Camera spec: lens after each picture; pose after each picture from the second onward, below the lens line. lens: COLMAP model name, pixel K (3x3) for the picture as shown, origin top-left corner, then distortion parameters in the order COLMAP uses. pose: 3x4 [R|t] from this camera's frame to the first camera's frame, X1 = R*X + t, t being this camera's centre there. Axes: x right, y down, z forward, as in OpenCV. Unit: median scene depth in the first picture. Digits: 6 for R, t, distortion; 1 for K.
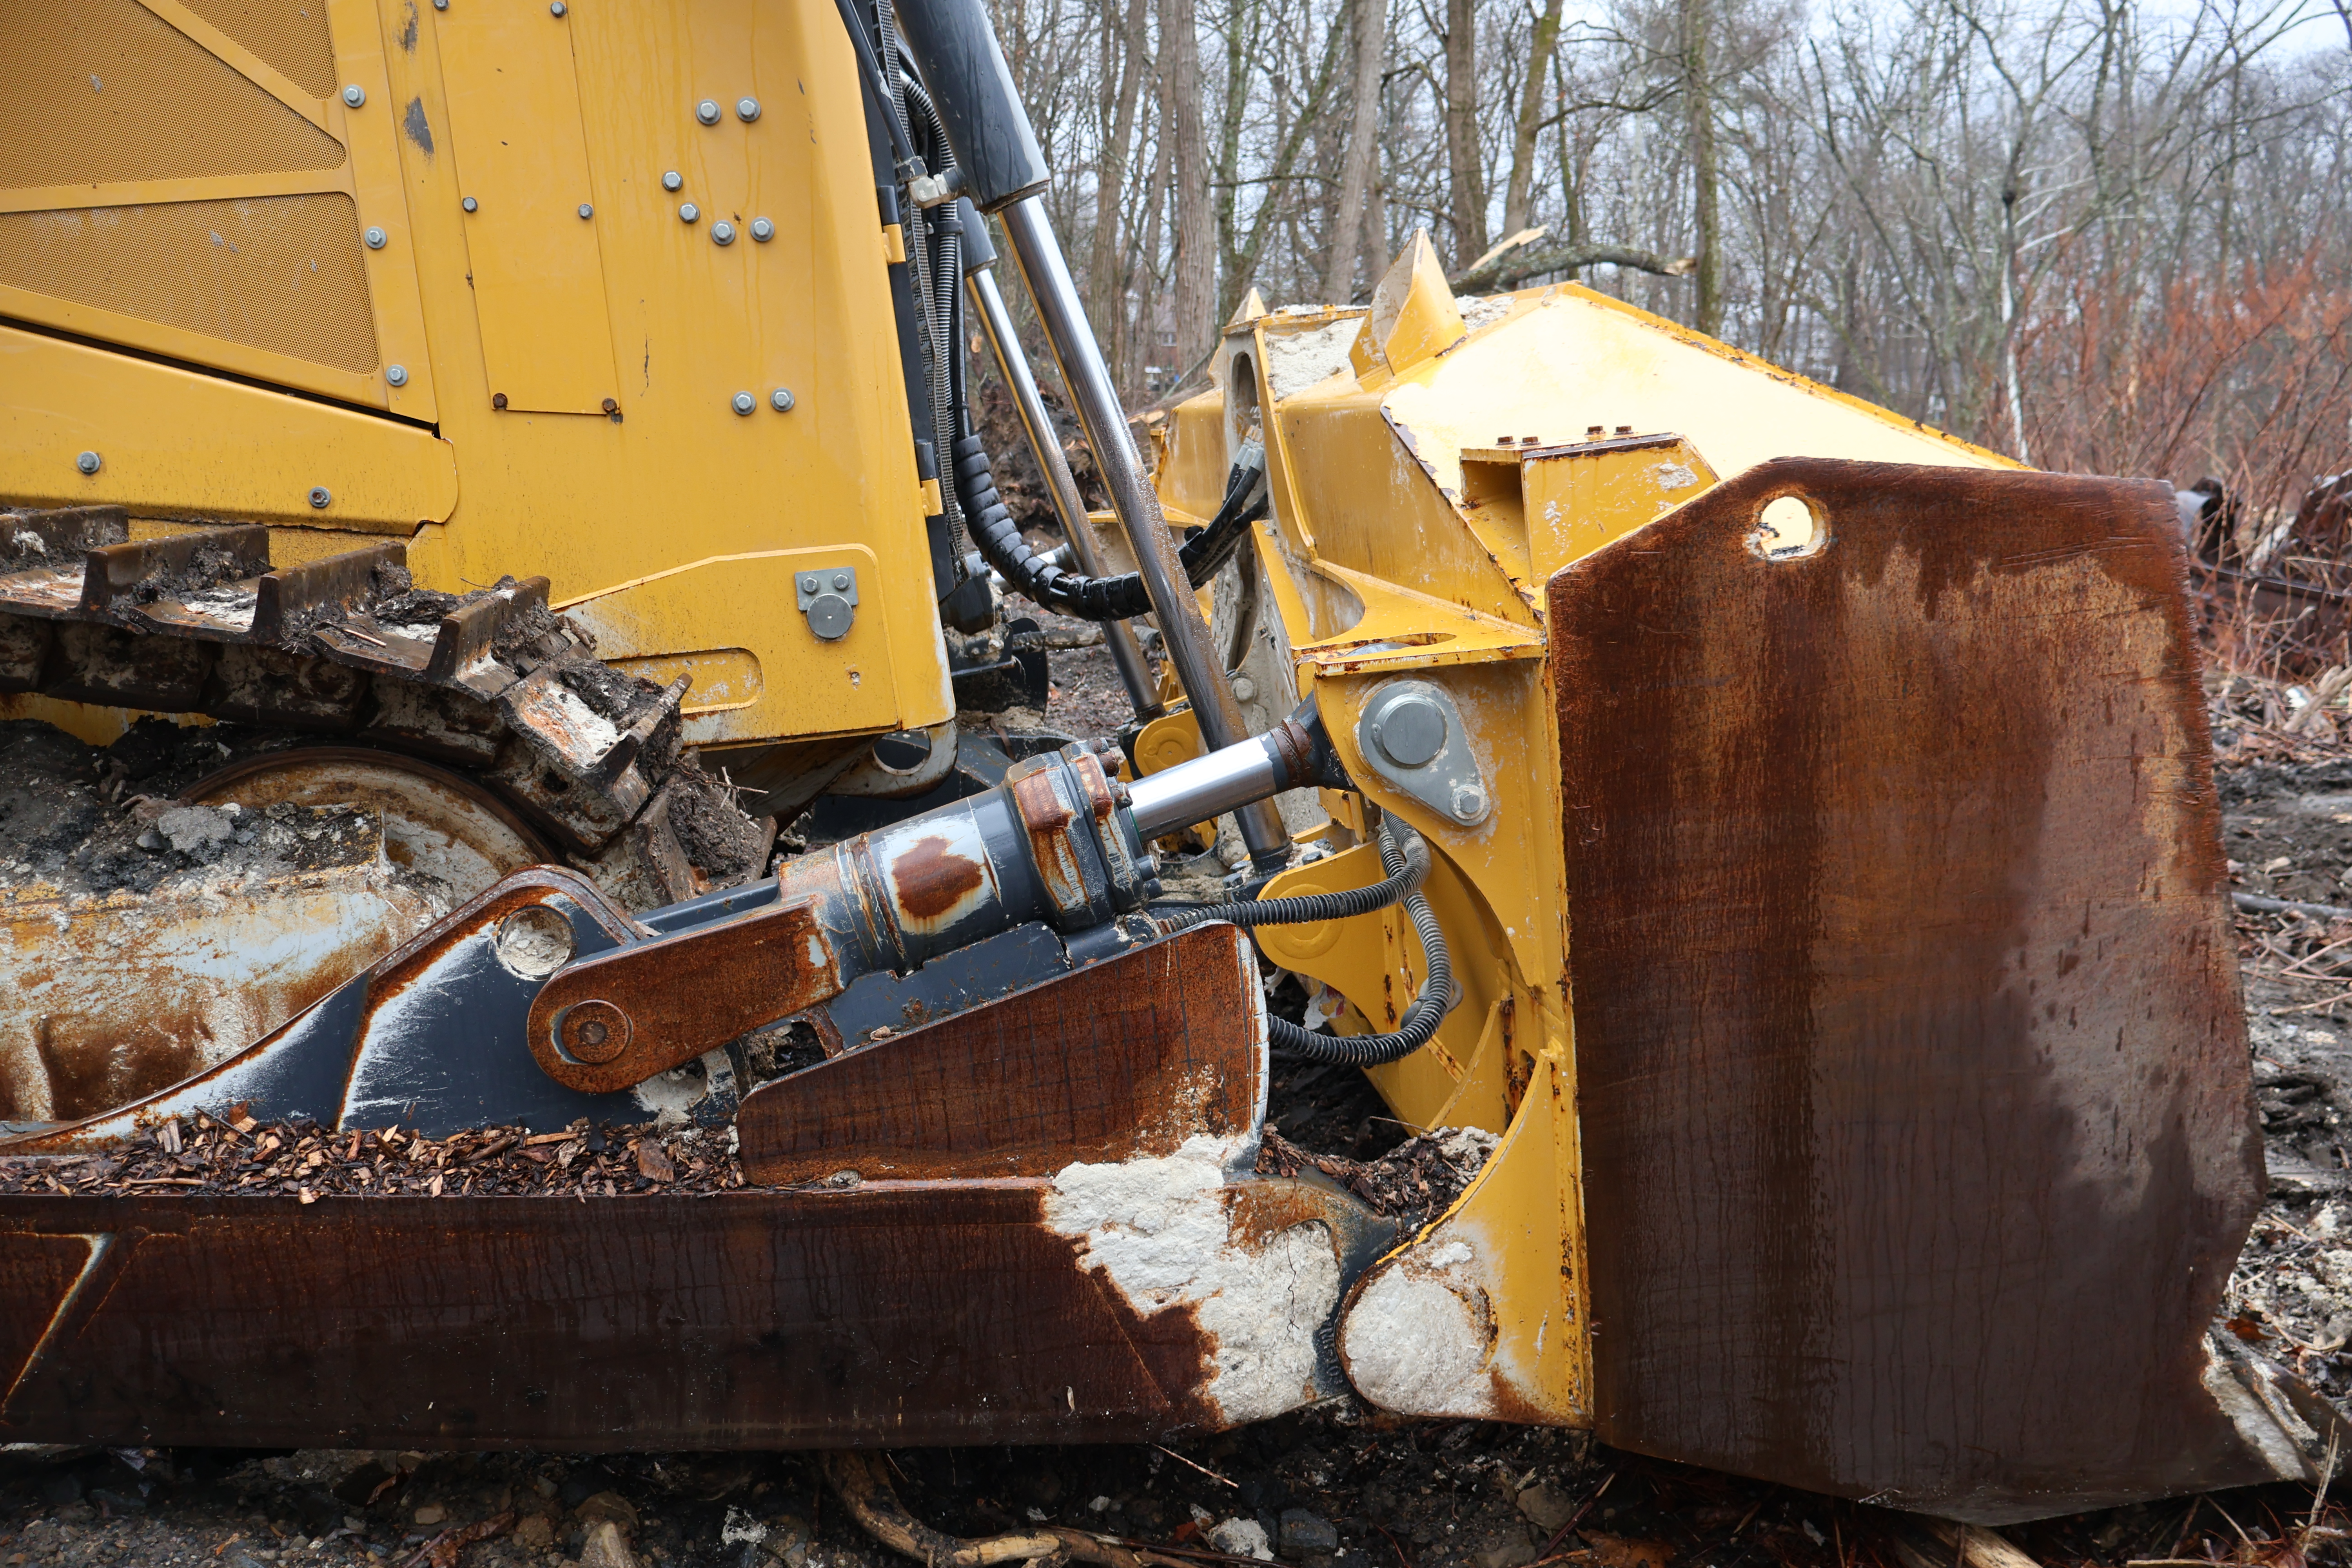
lens RADIAL K [[1958.8, 0, 1175.0], [0, 1958.8, 763.7], [0, 0, 1]] dist [-0.035121, 0.044365]
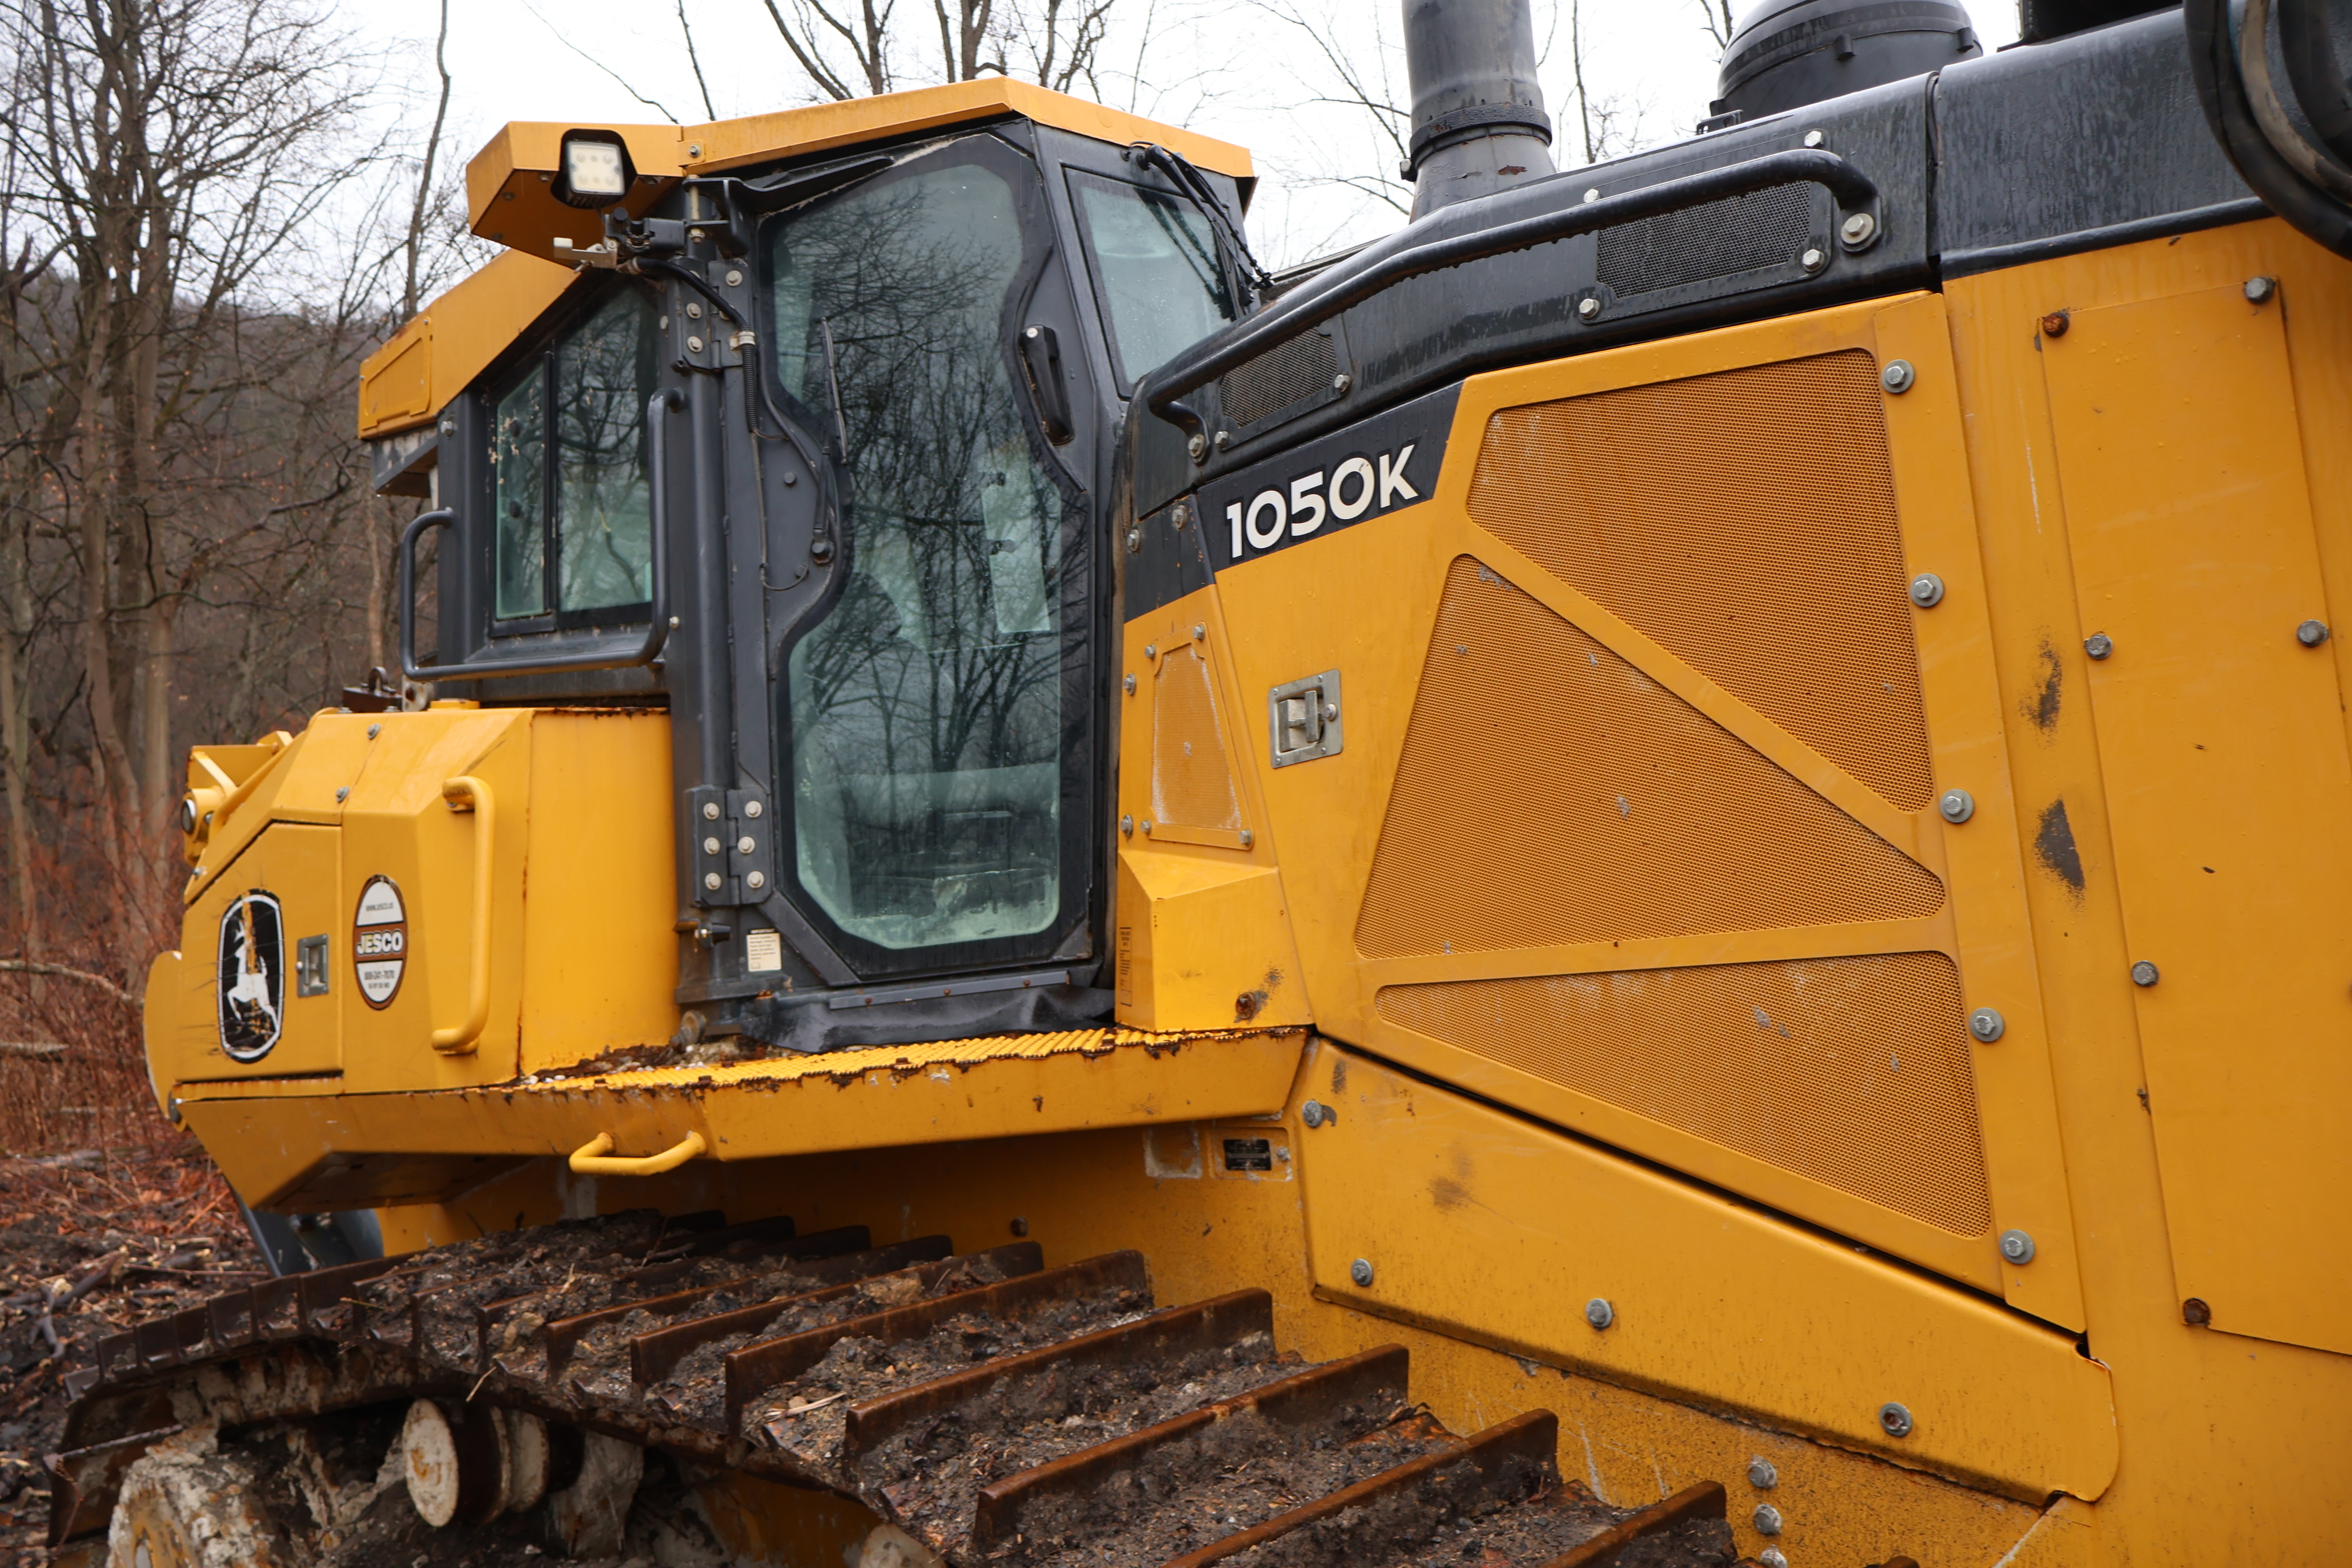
lens RADIAL K [[1948.3, 0, 1165.3], [0, 1948.3, 787.8], [0, 0, 1]] dist [-0.005134, -0.005203]
pose [[0.596204, -0.037075, -0.801977, -0.090416], [-0.098215, 0.988062, -0.118693, -0.316879], [0.796803, 0.149531, 0.585445, 0.545598]]
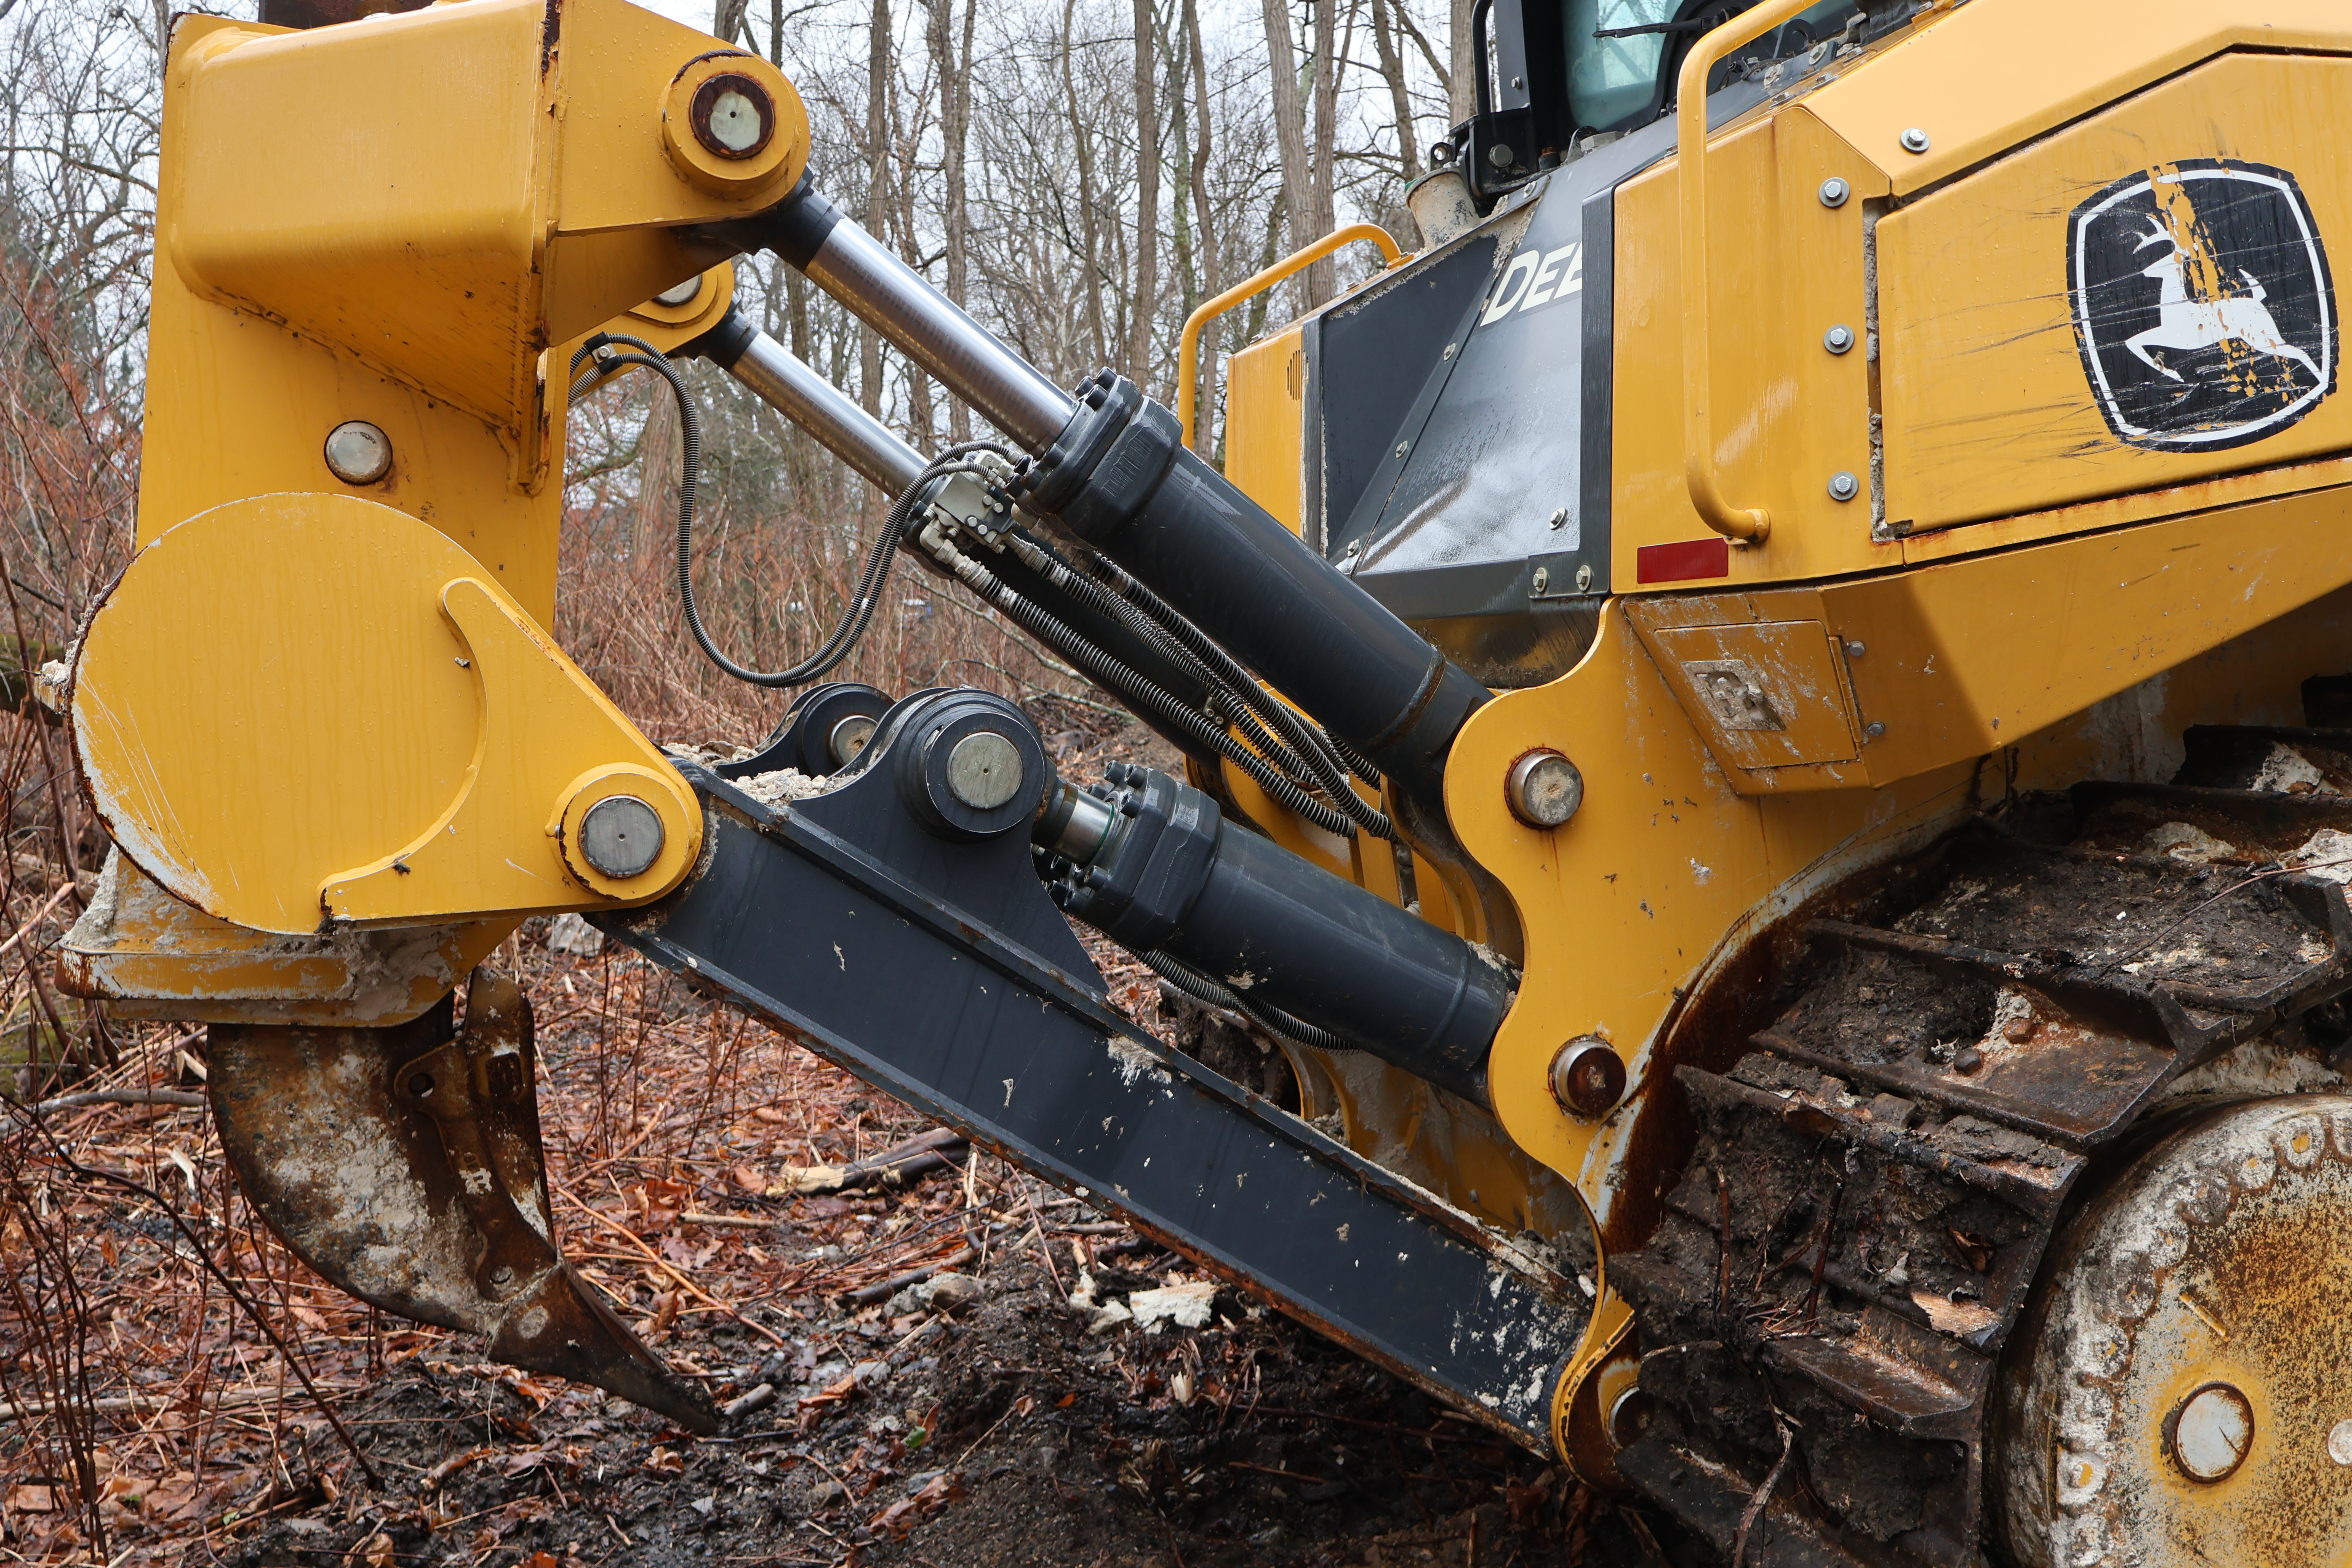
lens RADIAL K [[2123.1, 0, 1173.7], [0, 2123.1, 788.8], [0, 0, 1]] dist [0.010191, 0.003880]
pose [[0.983928, -0.098632, 0.148855, -2.506907], [0.114662, 0.988025, -0.103244, 0.005069], [-0.136889, 0.118653, 0.983455, -0.025661]]
